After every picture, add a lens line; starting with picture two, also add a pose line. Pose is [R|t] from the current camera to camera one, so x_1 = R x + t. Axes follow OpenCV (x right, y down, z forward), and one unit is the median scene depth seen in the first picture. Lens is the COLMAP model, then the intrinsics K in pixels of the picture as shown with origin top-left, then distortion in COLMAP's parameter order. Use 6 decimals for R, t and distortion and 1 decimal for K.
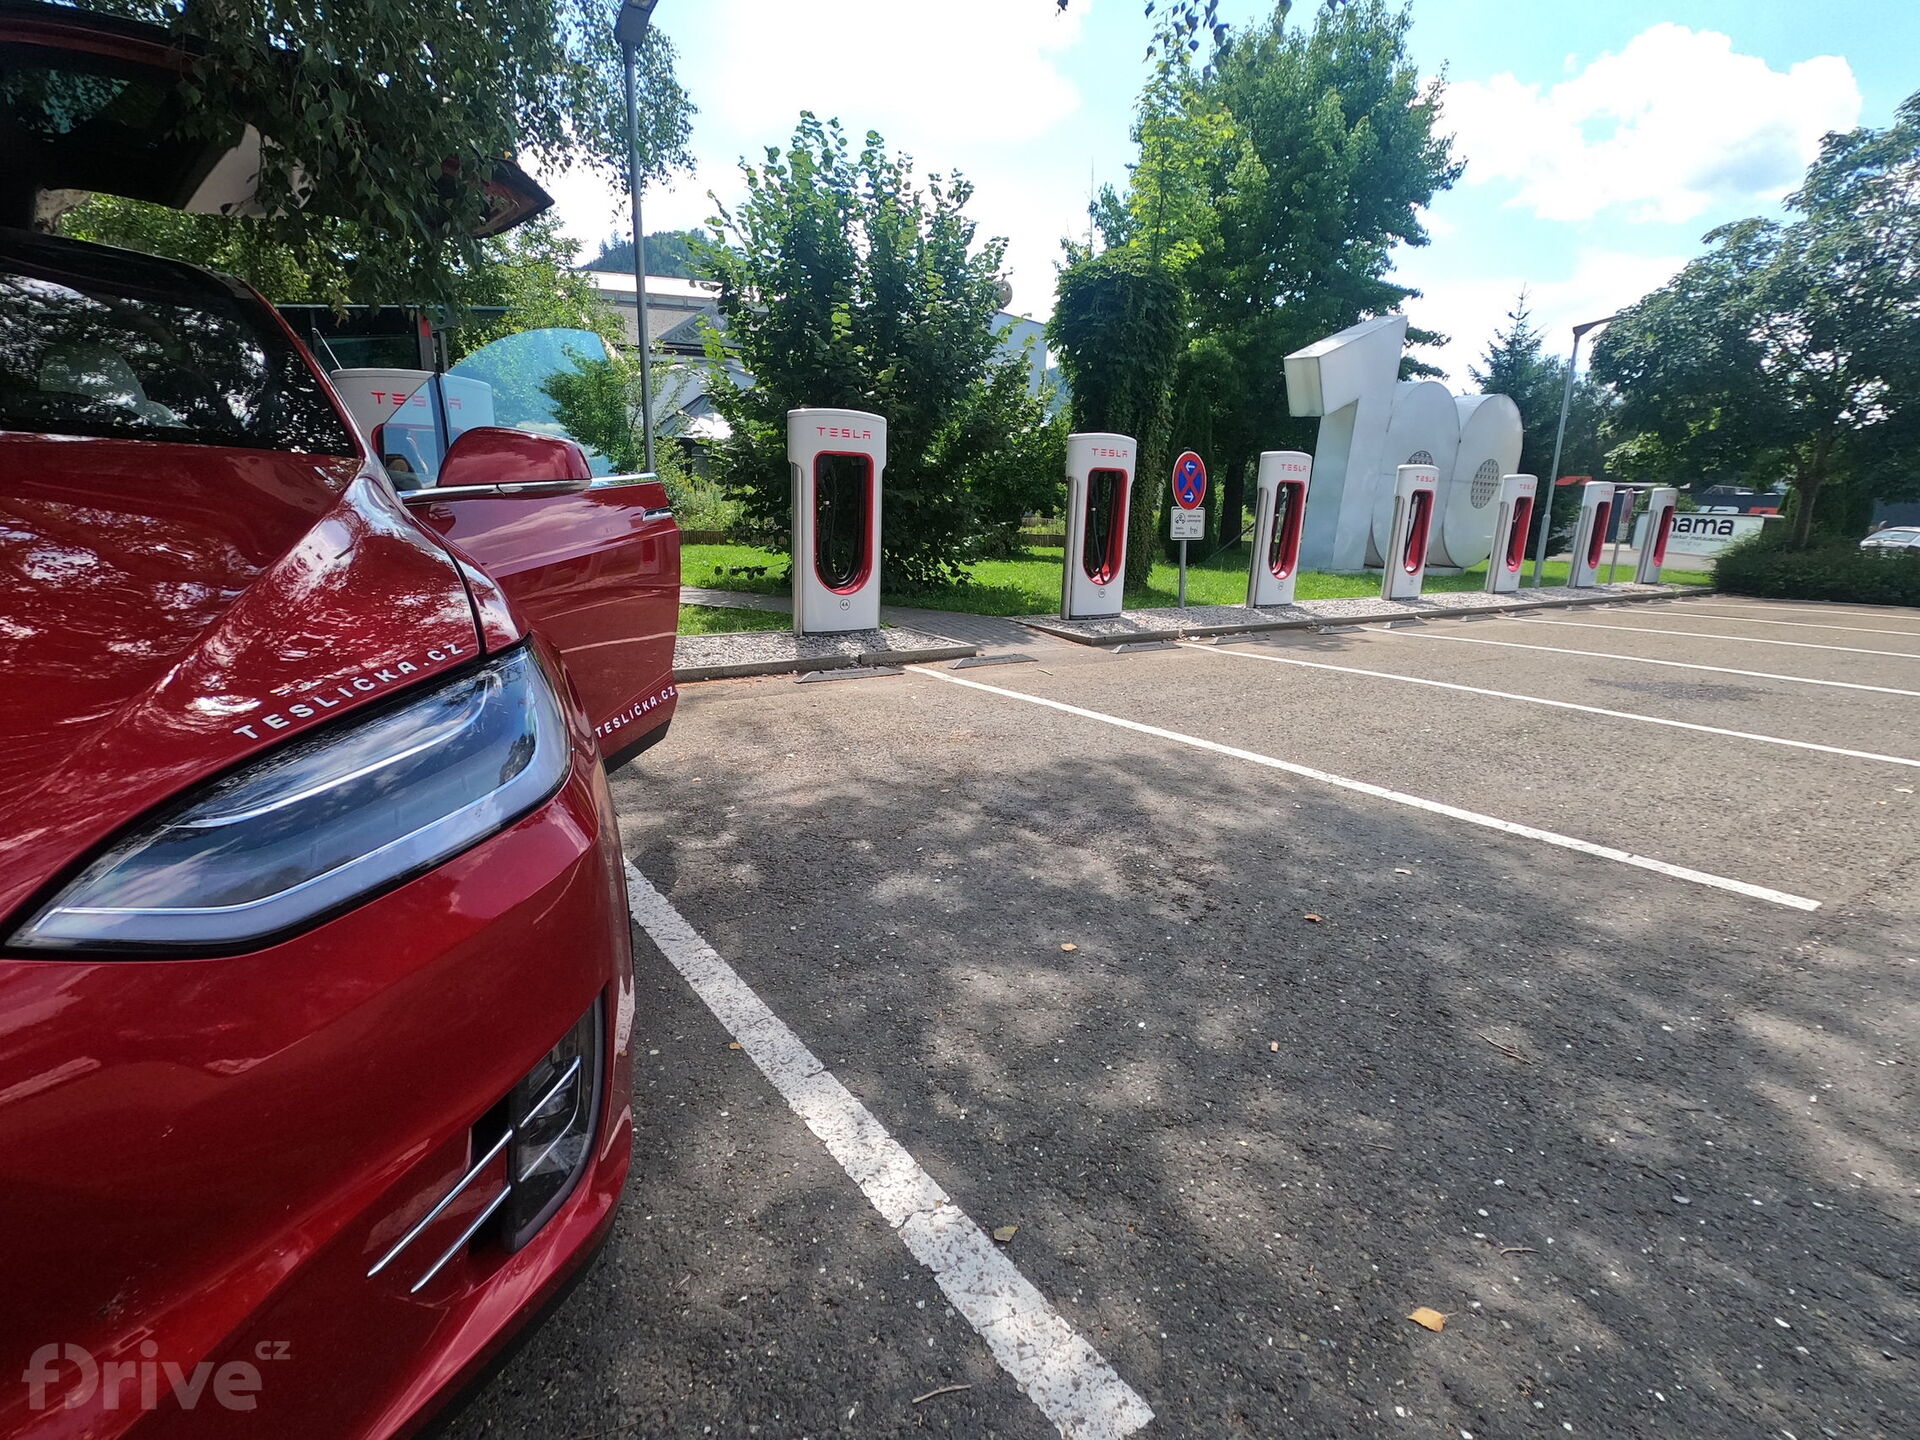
lens RADIAL K [[853.8, 0, 970.0], [0, 853.8, 708.3], [0, 0, 1]] dist [-0.003316, 0.001195]
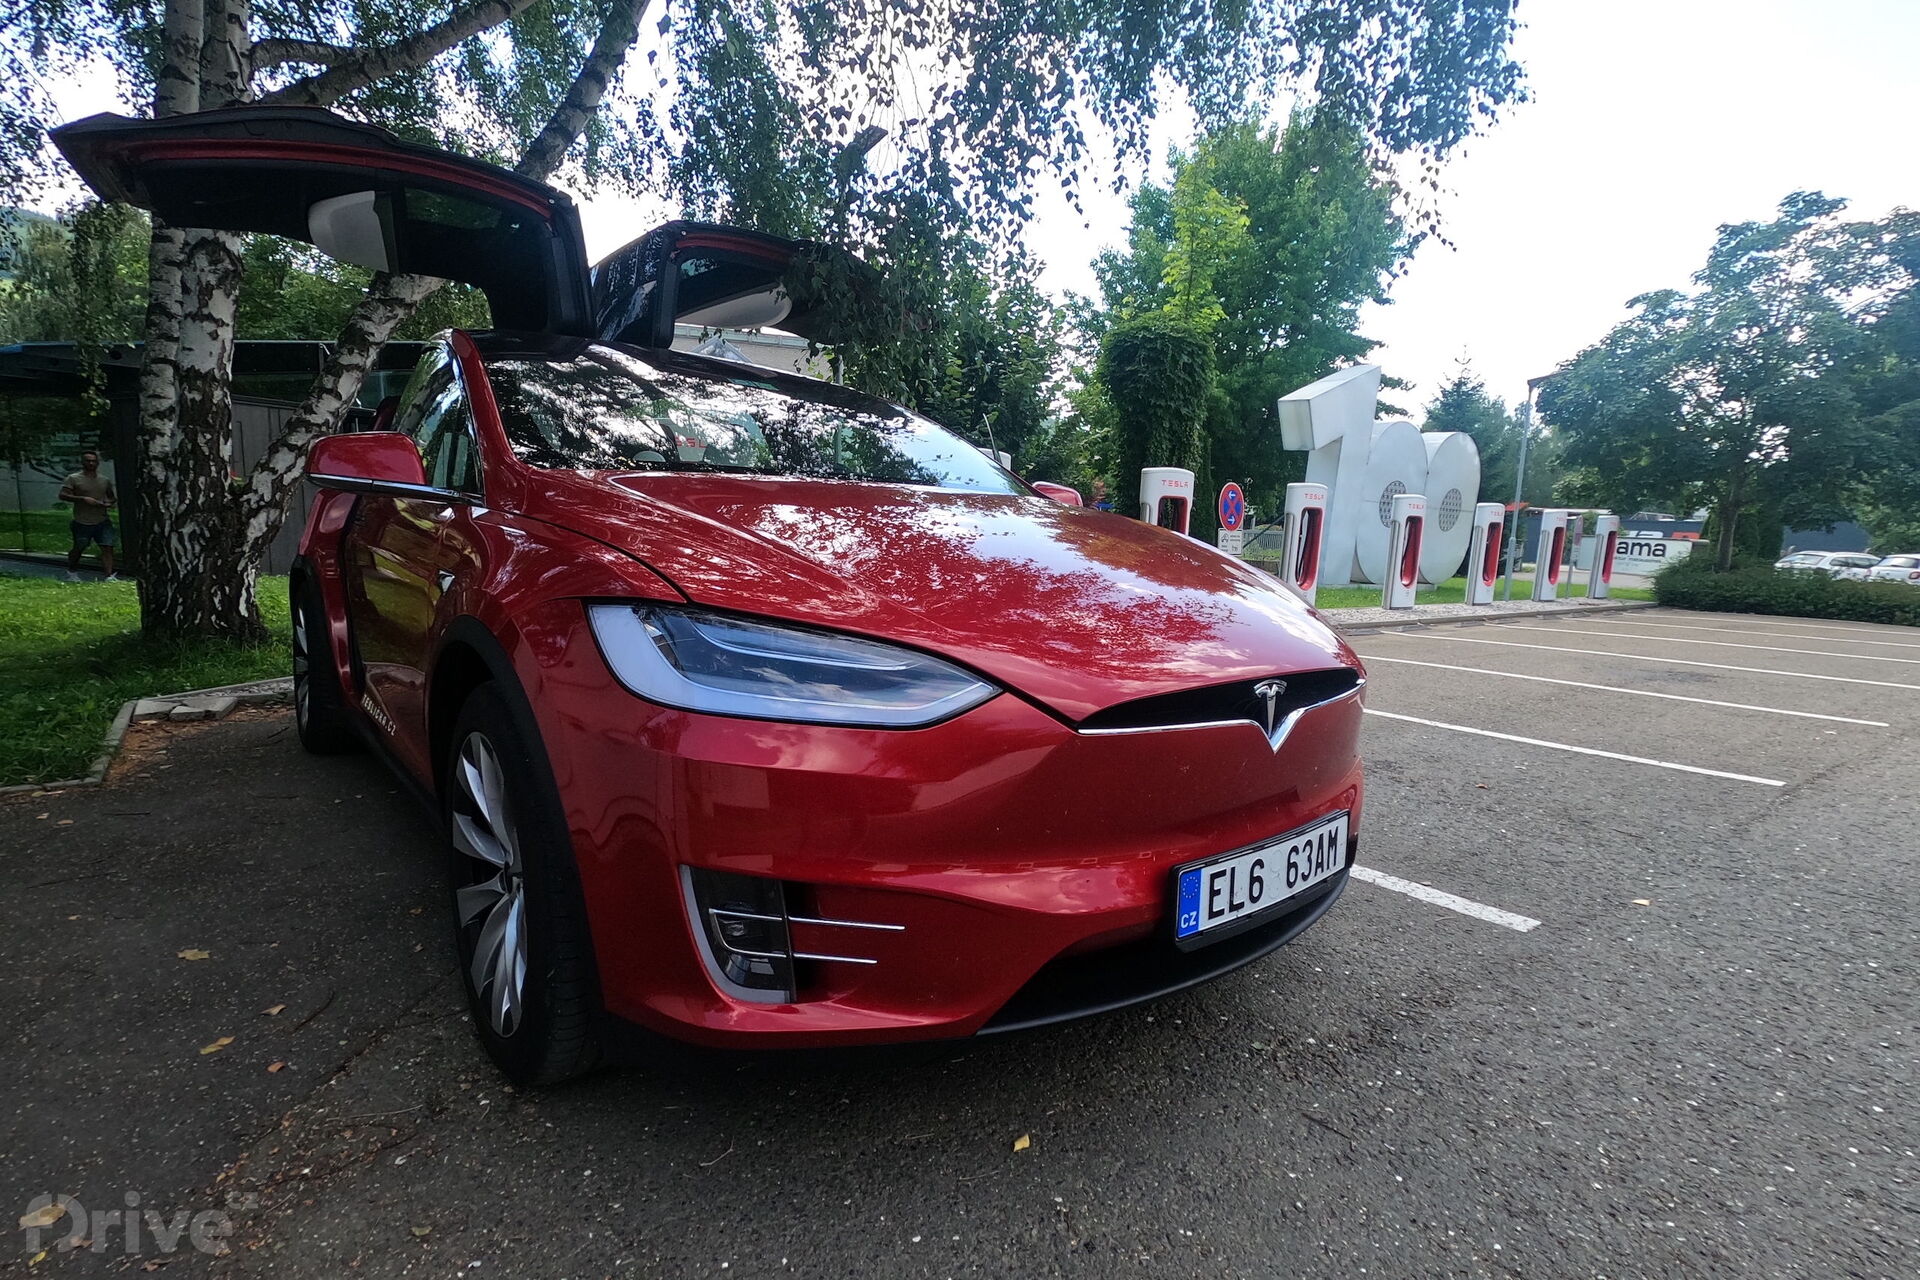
lens RADIAL K [[871.8, 0, 945.9], [0, 871.8, 655.3], [0, 0, 1]] dist [-0.000656, 0.000373]
pose [[0.999033, 0.003195, 0.043855, -0.121409], [0.000455, 0.996552, -0.082964, 0.024826], [-0.043969, 0.082904, 0.995587, -0.108029]]
